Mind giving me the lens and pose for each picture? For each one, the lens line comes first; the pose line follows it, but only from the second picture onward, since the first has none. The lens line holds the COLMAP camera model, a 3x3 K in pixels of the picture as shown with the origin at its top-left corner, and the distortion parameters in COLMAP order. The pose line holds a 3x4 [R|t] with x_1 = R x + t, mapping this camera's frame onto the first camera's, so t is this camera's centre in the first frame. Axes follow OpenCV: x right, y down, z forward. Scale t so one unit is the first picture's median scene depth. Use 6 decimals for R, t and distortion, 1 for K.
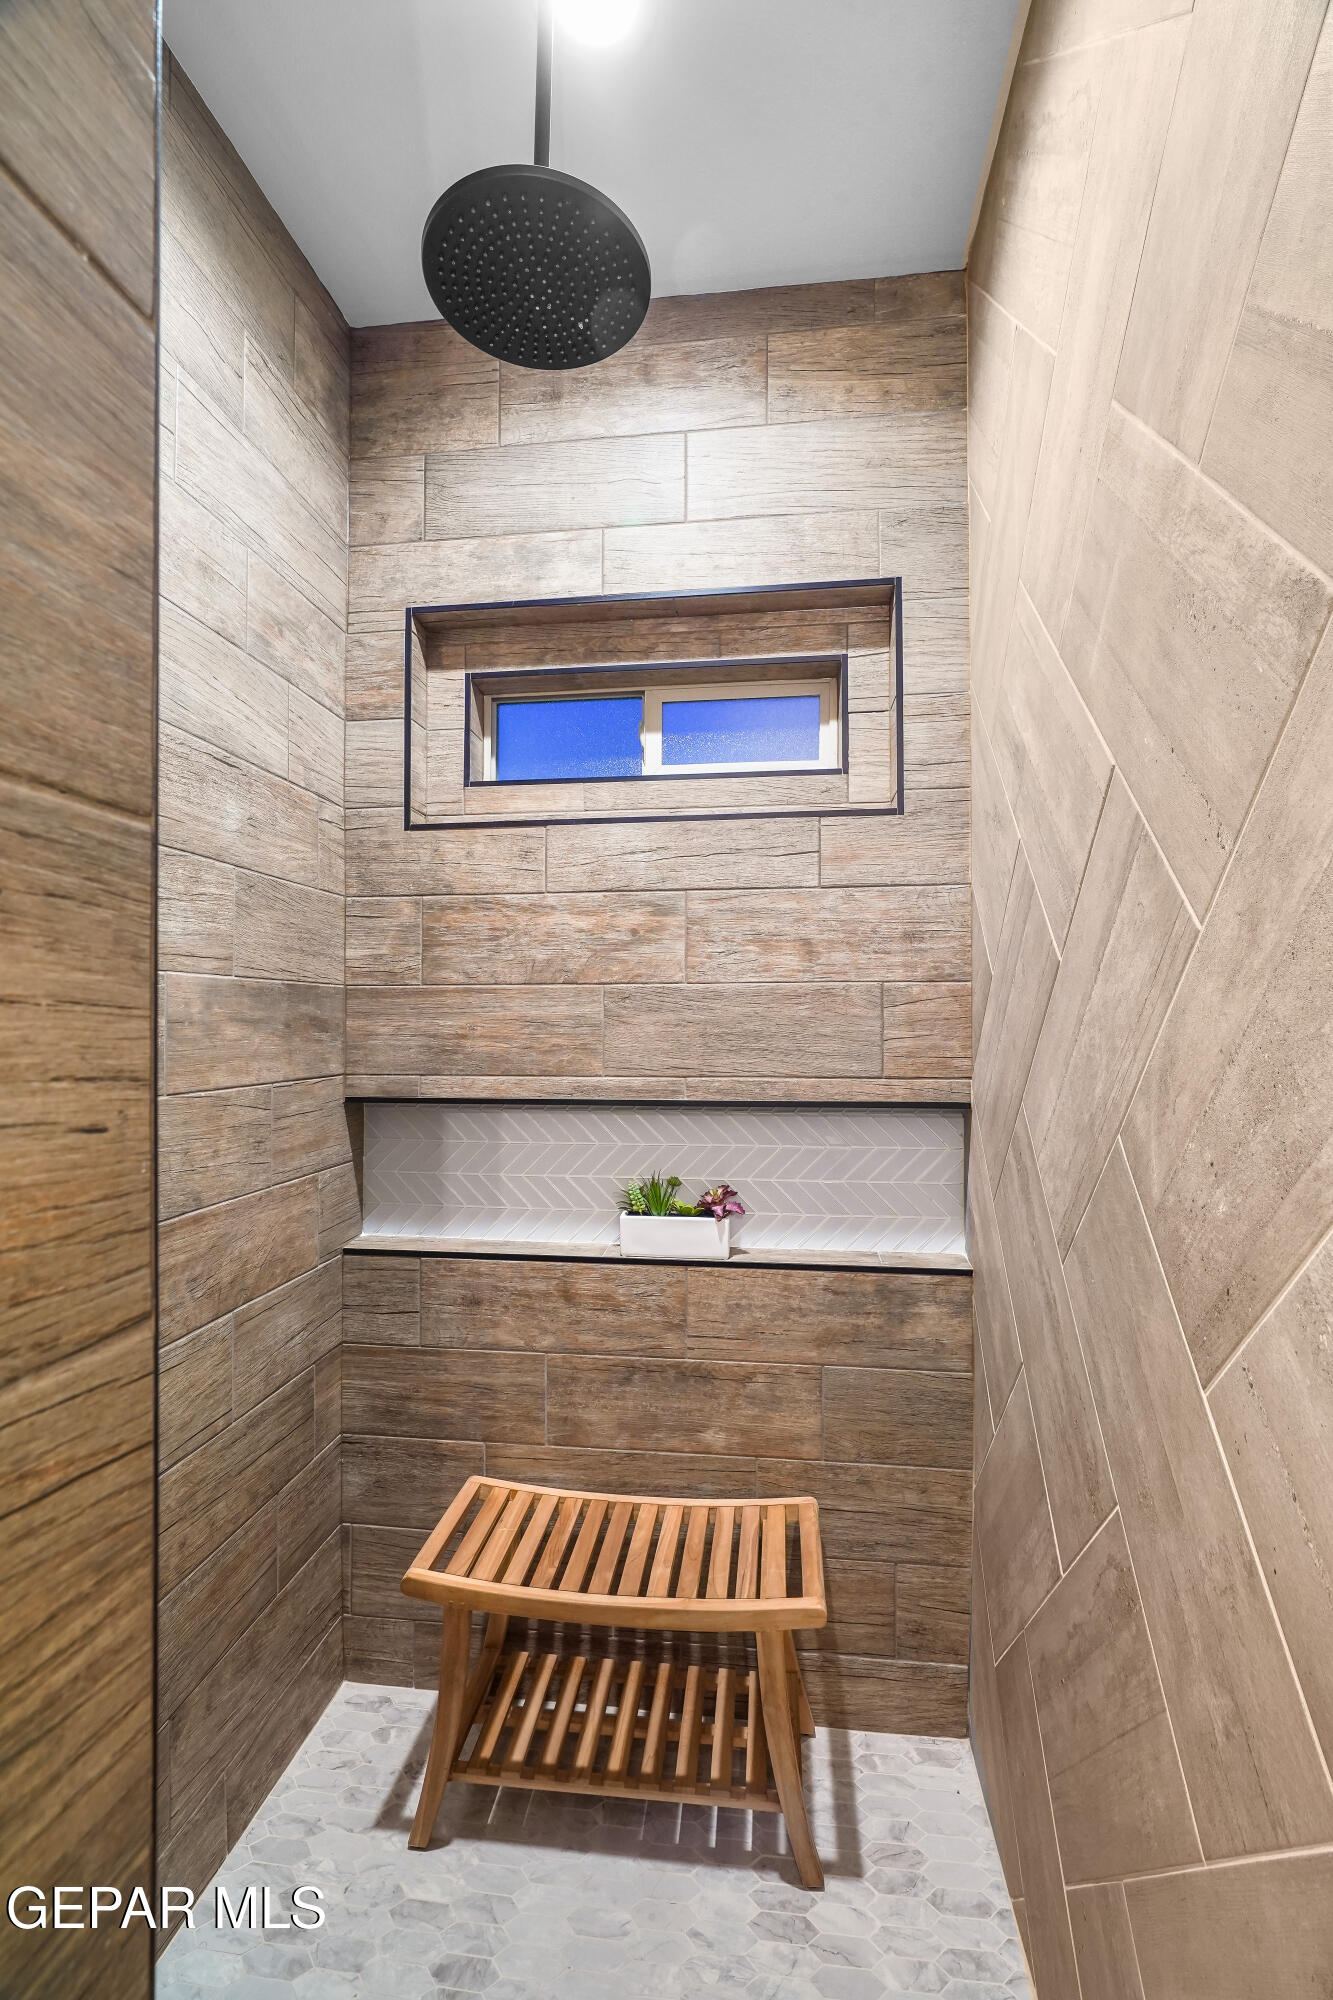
lens RADIAL K [[909.1, 0, 668.5], [0, 909.1, 1002.2], [0, 0, 1]] dist [-0.011138, 0.005265]
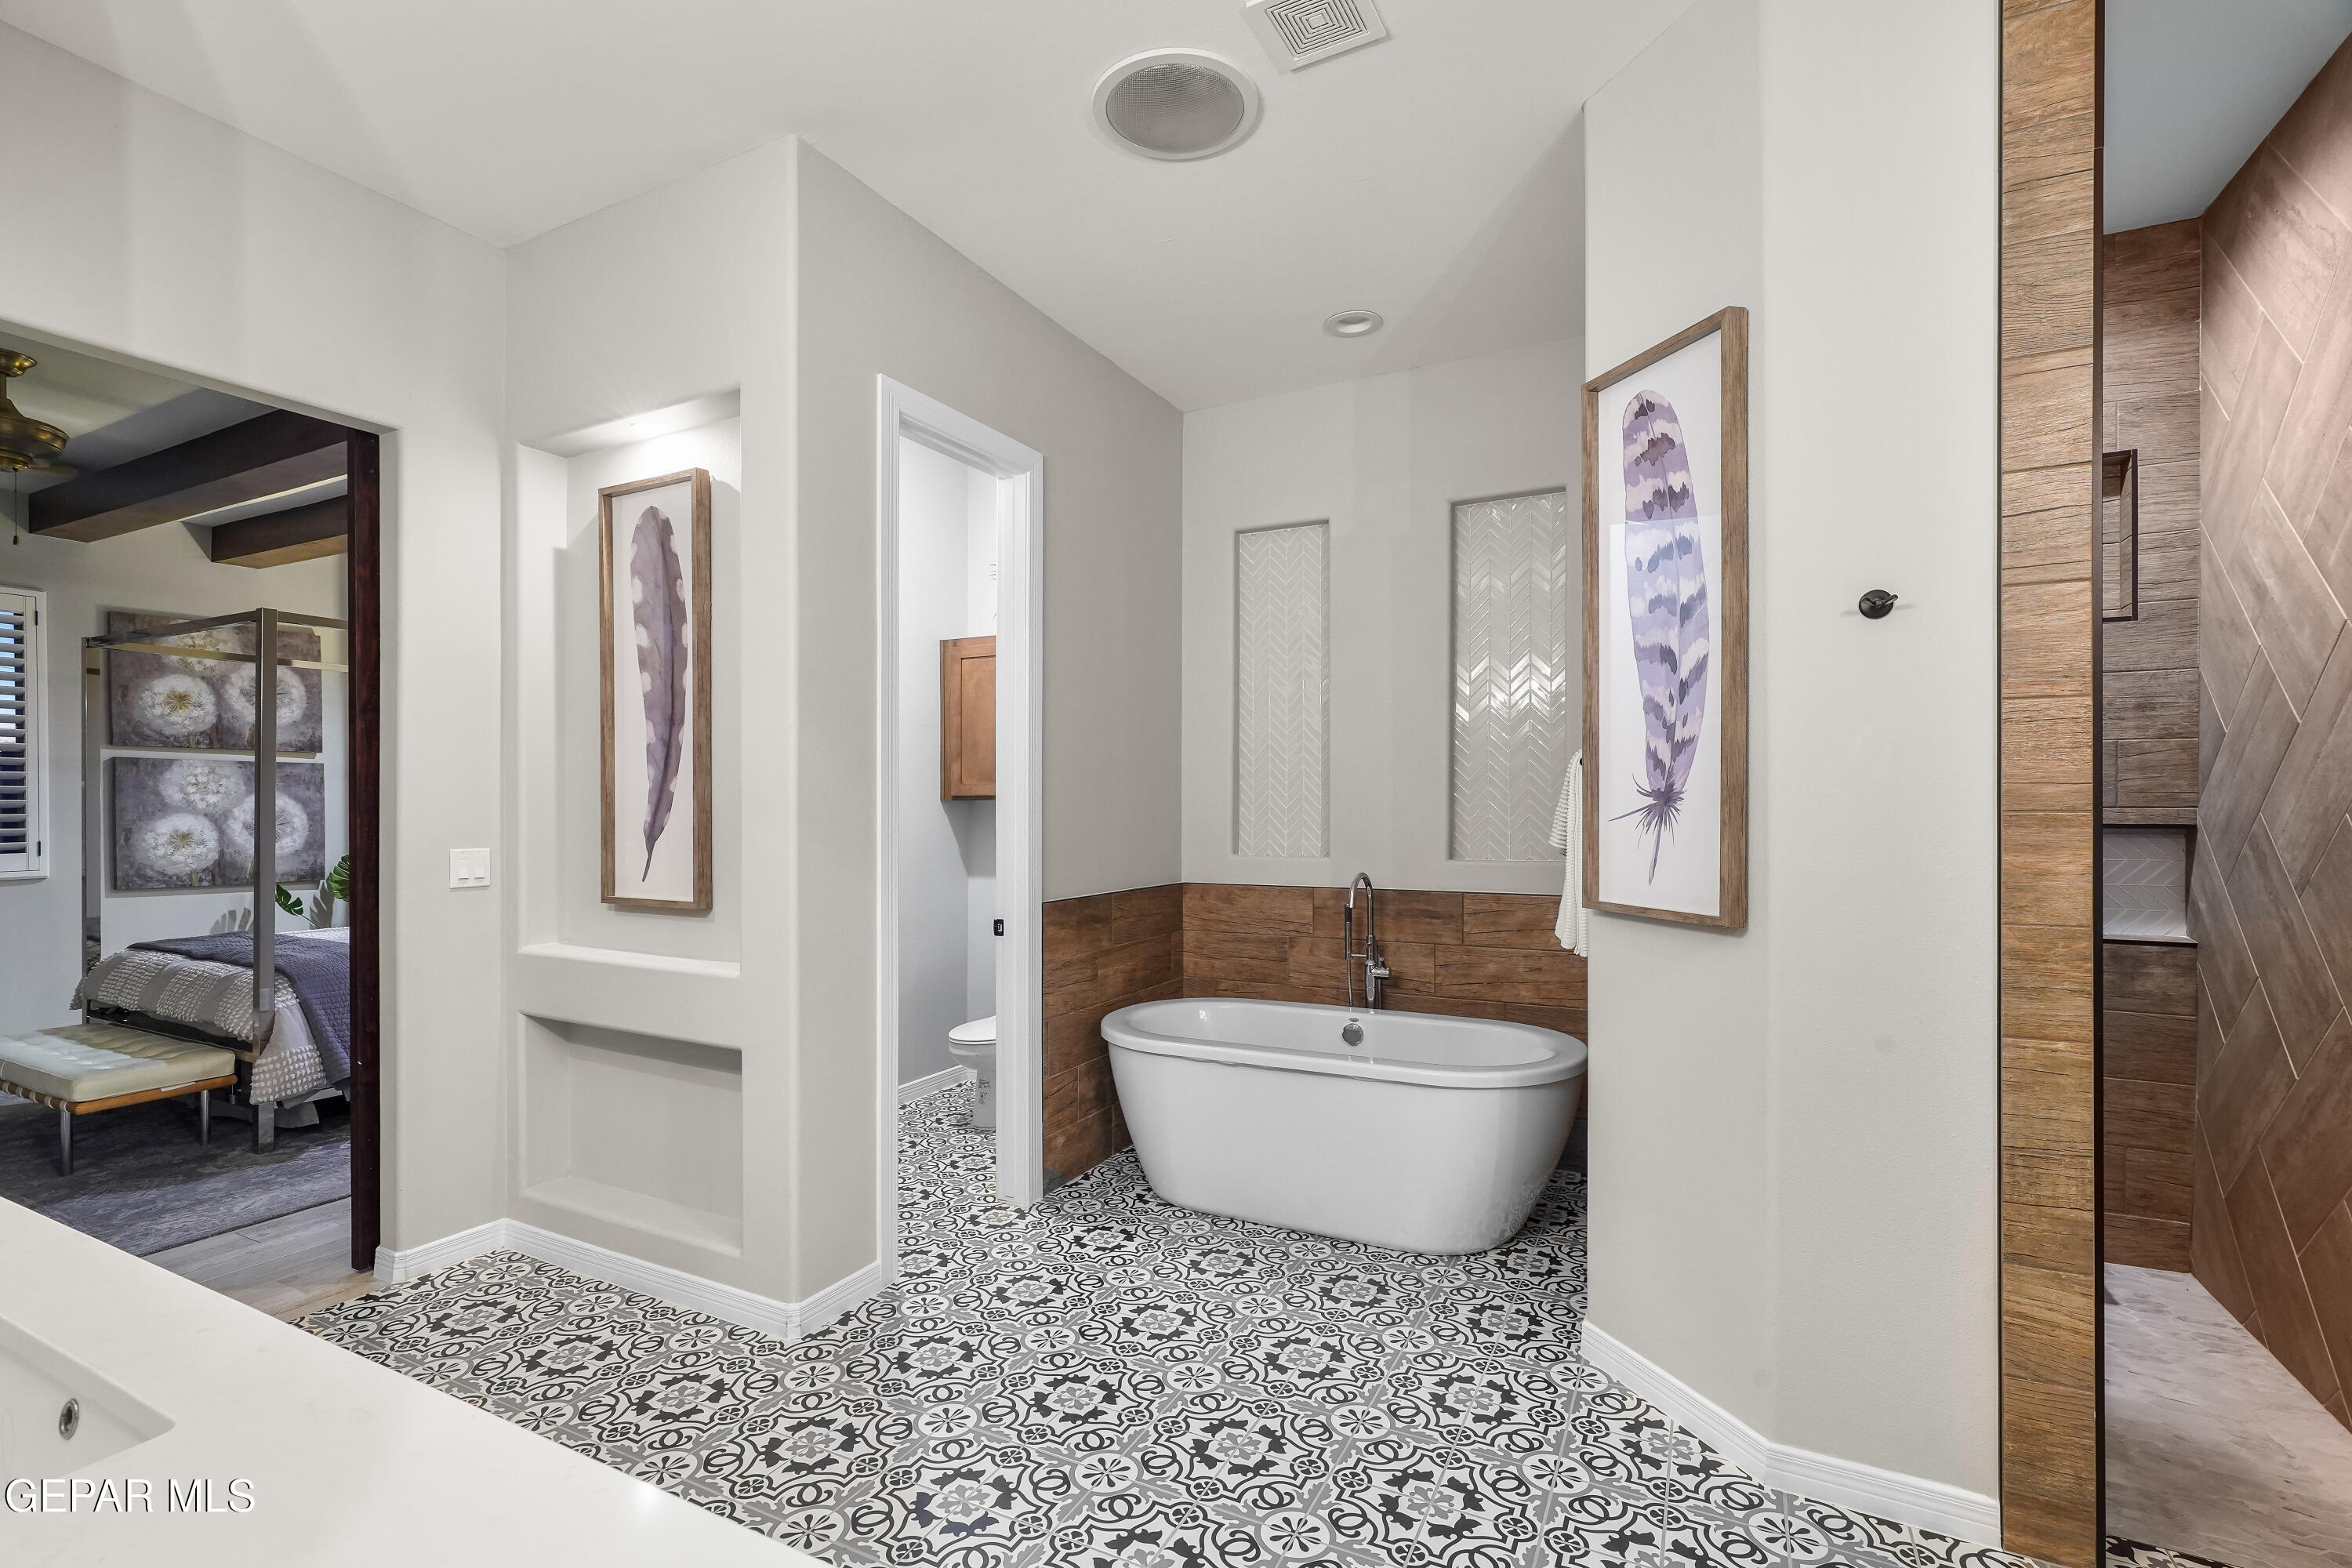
lens RADIAL K [[1069.1, 0, 1169.3], [0, 1069.1, 801.1], [0, 0, 1]] dist [-0.011138, 0.005265]
pose [[0.936846, 0.002708, -0.349730, -0.577762], [0.004076, 0.999818, 0.018661, 0.037273], [0.349717, -0.018908, 0.936665, -1.087659]]
